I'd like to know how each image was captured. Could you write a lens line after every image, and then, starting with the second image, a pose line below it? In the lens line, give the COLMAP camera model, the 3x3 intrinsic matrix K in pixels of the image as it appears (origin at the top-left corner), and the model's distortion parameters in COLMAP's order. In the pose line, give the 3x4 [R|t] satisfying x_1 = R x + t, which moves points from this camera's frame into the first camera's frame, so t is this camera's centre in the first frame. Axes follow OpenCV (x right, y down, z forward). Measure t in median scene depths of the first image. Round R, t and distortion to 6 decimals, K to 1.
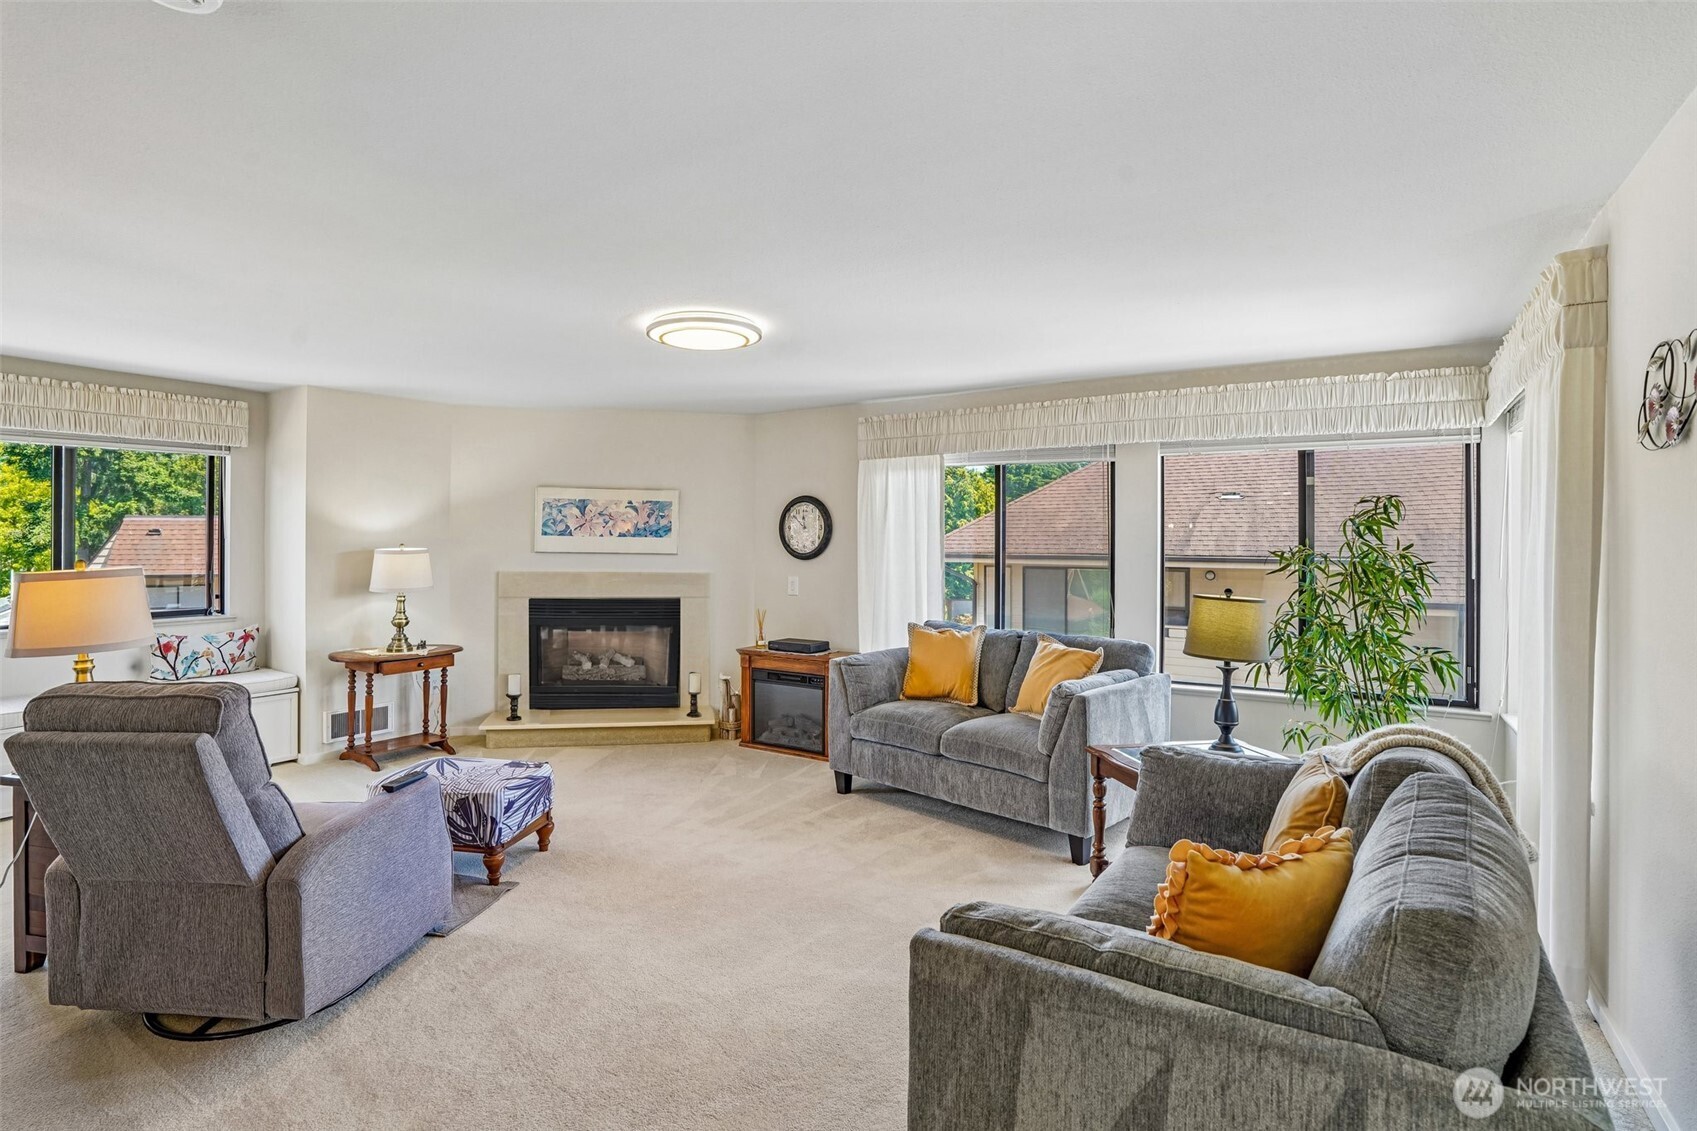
lens RADIAL K [[816.2, 0, 855.6], [0, 816.2, 540.2], [0, 0, 1]] dist [-0.055959, 0.022038]
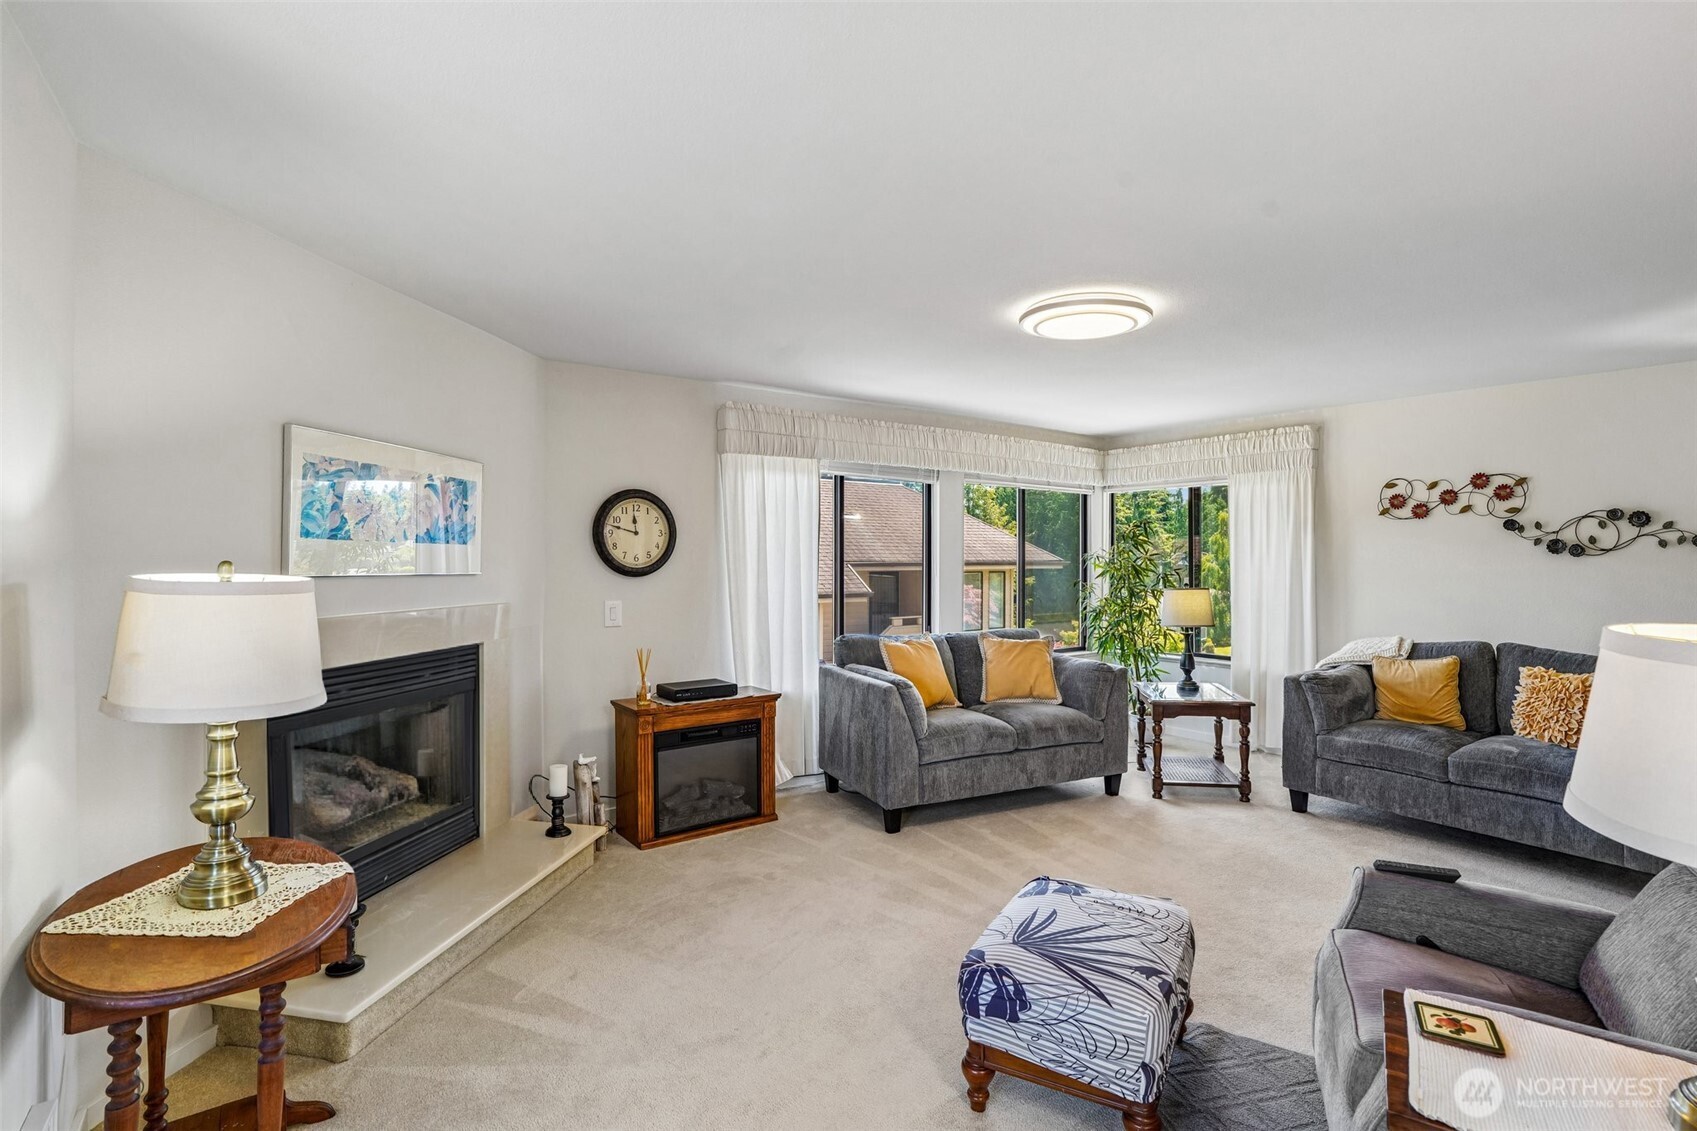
lens RADIAL K [[789.1, 0, 828.1], [0, 789.1, 553.2], [0, 0, 1]] dist [-0.048935, 0.000153]
pose [[0.364383, -0.002350, 0.931246, -0.733327], [0.000206, 0.999997, 0.002442, 0.001197], [-0.931249, -0.000698, 0.364383, 0.646307]]
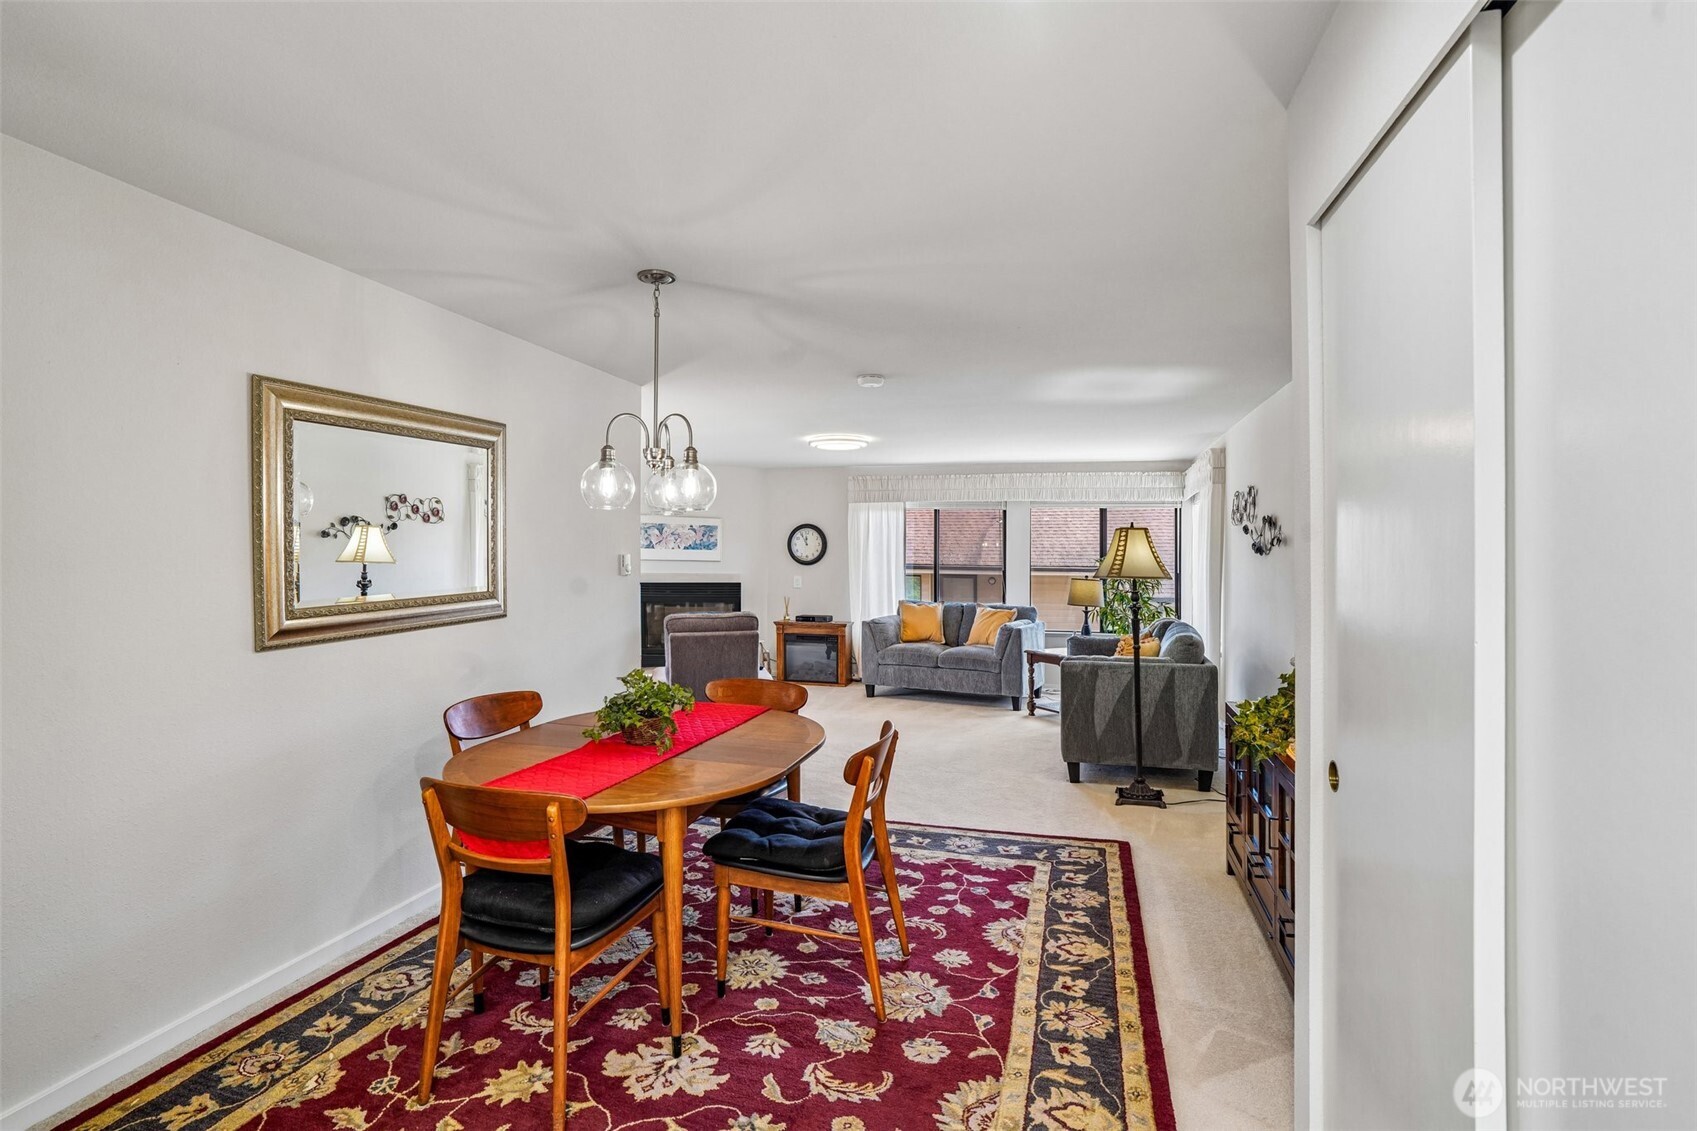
lens RADIAL K [[816.2, 0, 855.6], [0, 816.2, 540.2], [0, 0, 1]] dist [-0.055959, 0.022038]
pose [[0.954058, 0.010950, 0.299421, -0.489634], [-0.005940, 0.999827, -0.017636, 0.003829], [-0.299562, 0.015048, 0.953958, -0.568664]]
